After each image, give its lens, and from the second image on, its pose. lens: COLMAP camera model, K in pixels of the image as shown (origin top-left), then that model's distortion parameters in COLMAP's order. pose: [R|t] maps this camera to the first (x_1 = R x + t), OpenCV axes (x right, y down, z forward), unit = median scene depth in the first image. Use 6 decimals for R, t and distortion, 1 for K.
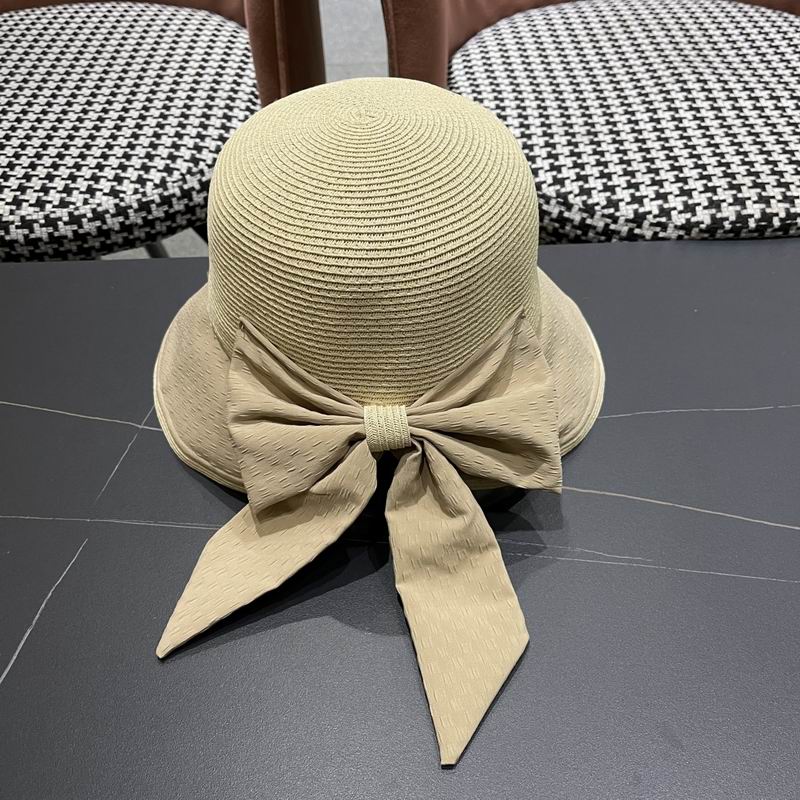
lens RADIAL K [[821.2, 0, 392.9], [0, 821.2, 405.2], [0, 0, 1]] dist [0.019615, 0.000000]
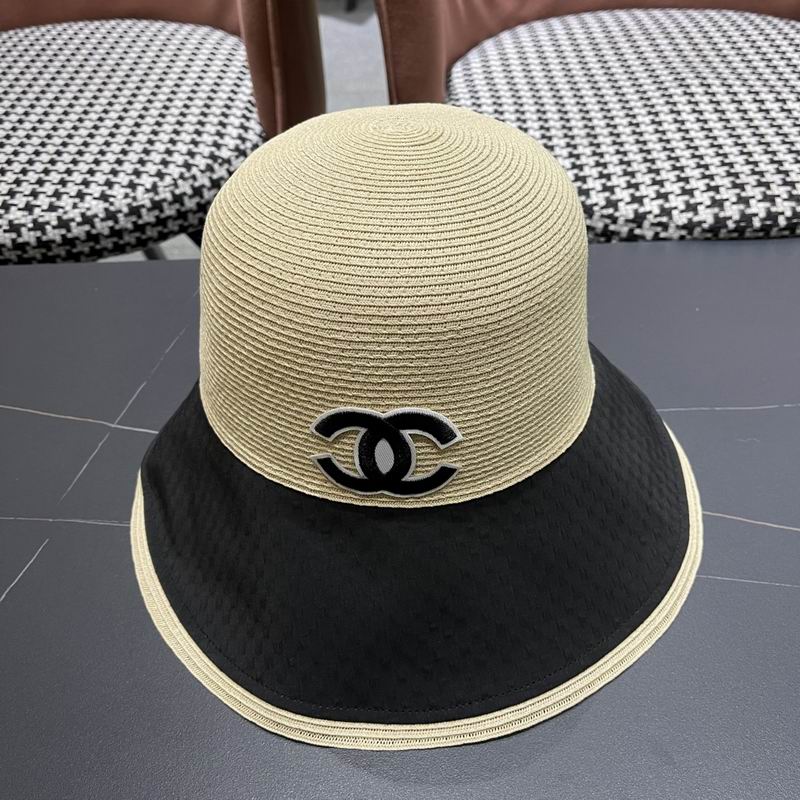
lens RADIAL K [[821.2, 0, 399.9], [0, 821.2, 401.1], [0, 0, 1]] dist [0.019615, 0.000000]
pose [[0.999750, 0.000614, -0.022342, 0.037491], [-0.001717, 0.998778, -0.049398, 0.033981], [0.022285, 0.049424, 0.998529, 0.036147]]
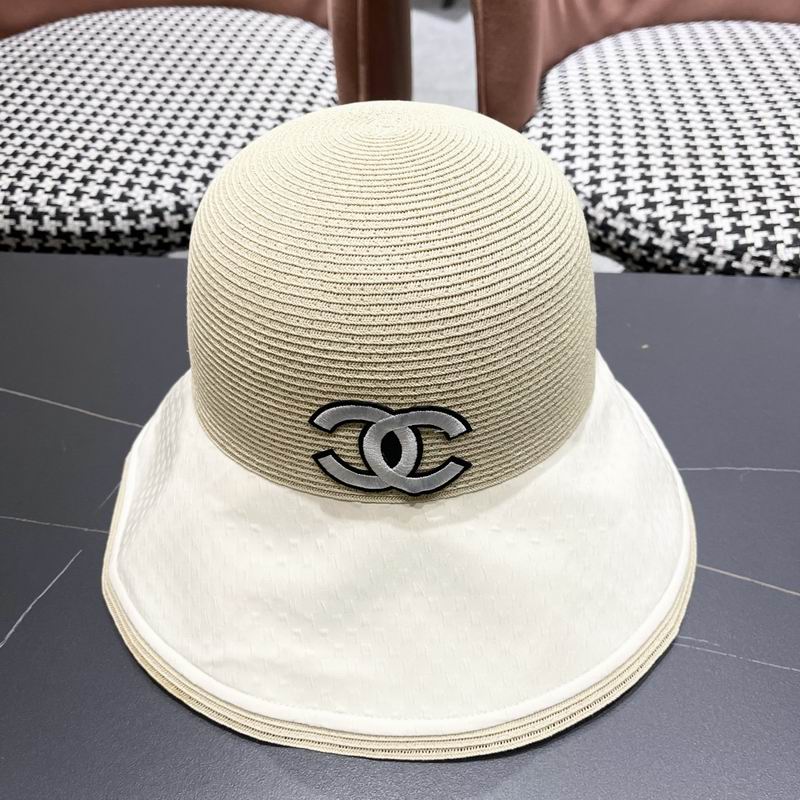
lens RADIAL K [[821.2, 0, 401.0], [0, 821.2, 403.9], [0, 0, 1]] dist [0.019615, 0.000000]
pose [[0.991492, 0.083556, -0.099812, 0.037913], [-0.087802, 0.995377, -0.038931, 0.004206], [0.096097, 0.047363, 0.994244, 0.084238]]
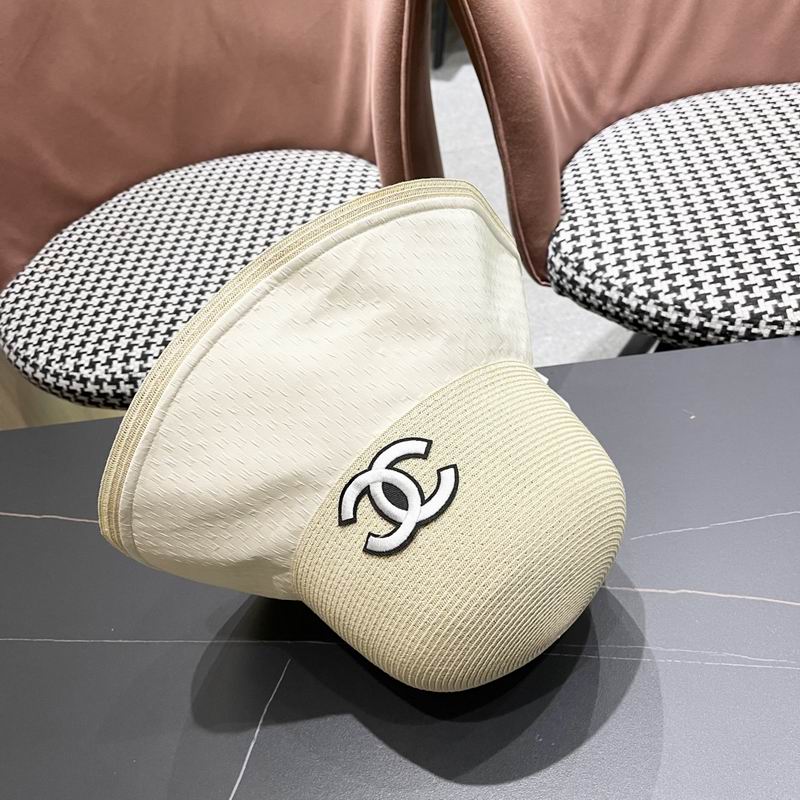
lens RADIAL K [[821.2, 0, 405.7], [0, 821.2, 407.6], [0, 0, 1]] dist [0.019615, 0.000000]
pose [[0.987607, -0.079747, -0.135180, -0.013317], [0.072694, 0.995762, -0.056334, -0.080180], [0.139100, 0.045809, 0.989218, -0.110893]]
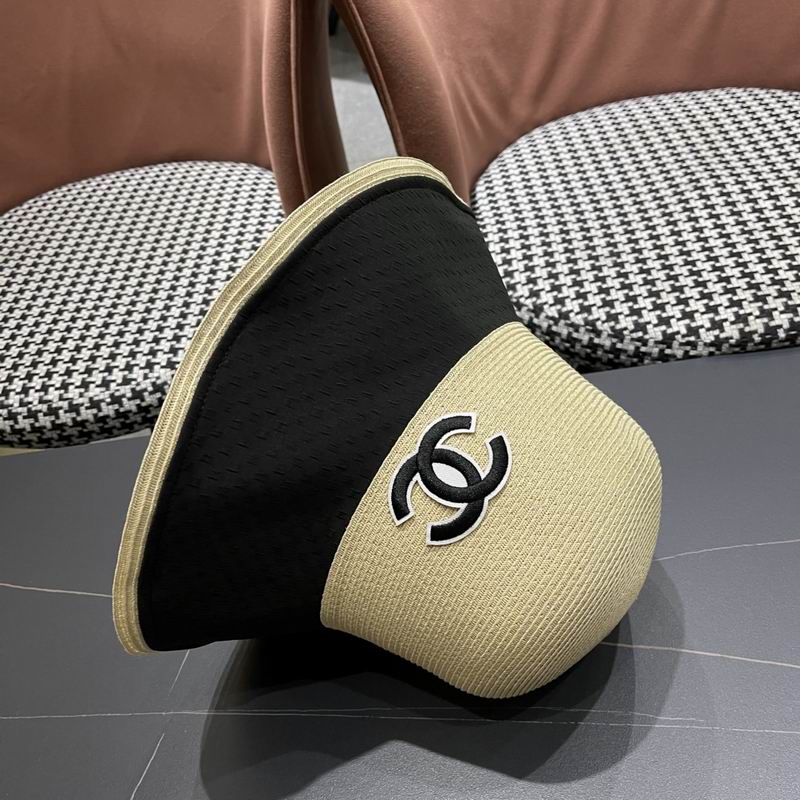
lens RADIAL K [[821.2, 0, 405.3], [0, 821.2, 402.3], [0, 0, 1]] dist [0.019615, 0.000000]
pose [[0.990992, -0.104963, -0.083172, 0.049819], [0.100349, 0.993269, -0.057853, -0.116452], [0.088684, 0.048986, 0.994855, -0.039500]]
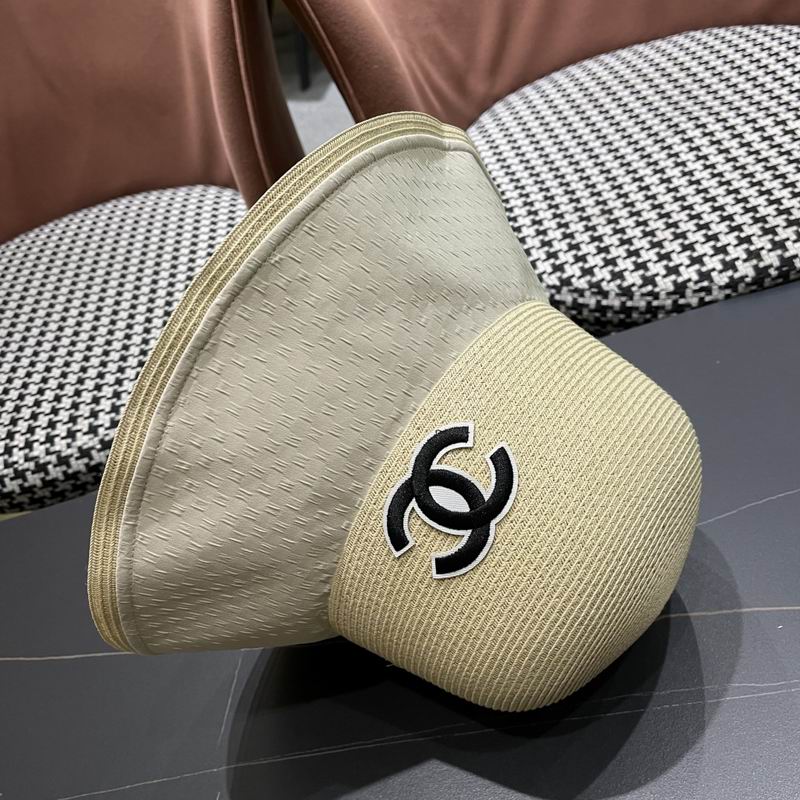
lens RADIAL K [[821.2, 0, 401.2], [0, 821.2, 406.1], [0, 0, 1]] dist [0.019615, 0.000000]
pose [[0.964092, -0.258584, -0.060497, 0.006308], [0.254205, 0.964501, -0.071538, -0.102357], [0.076848, 0.053591, 0.995602, 0.020307]]
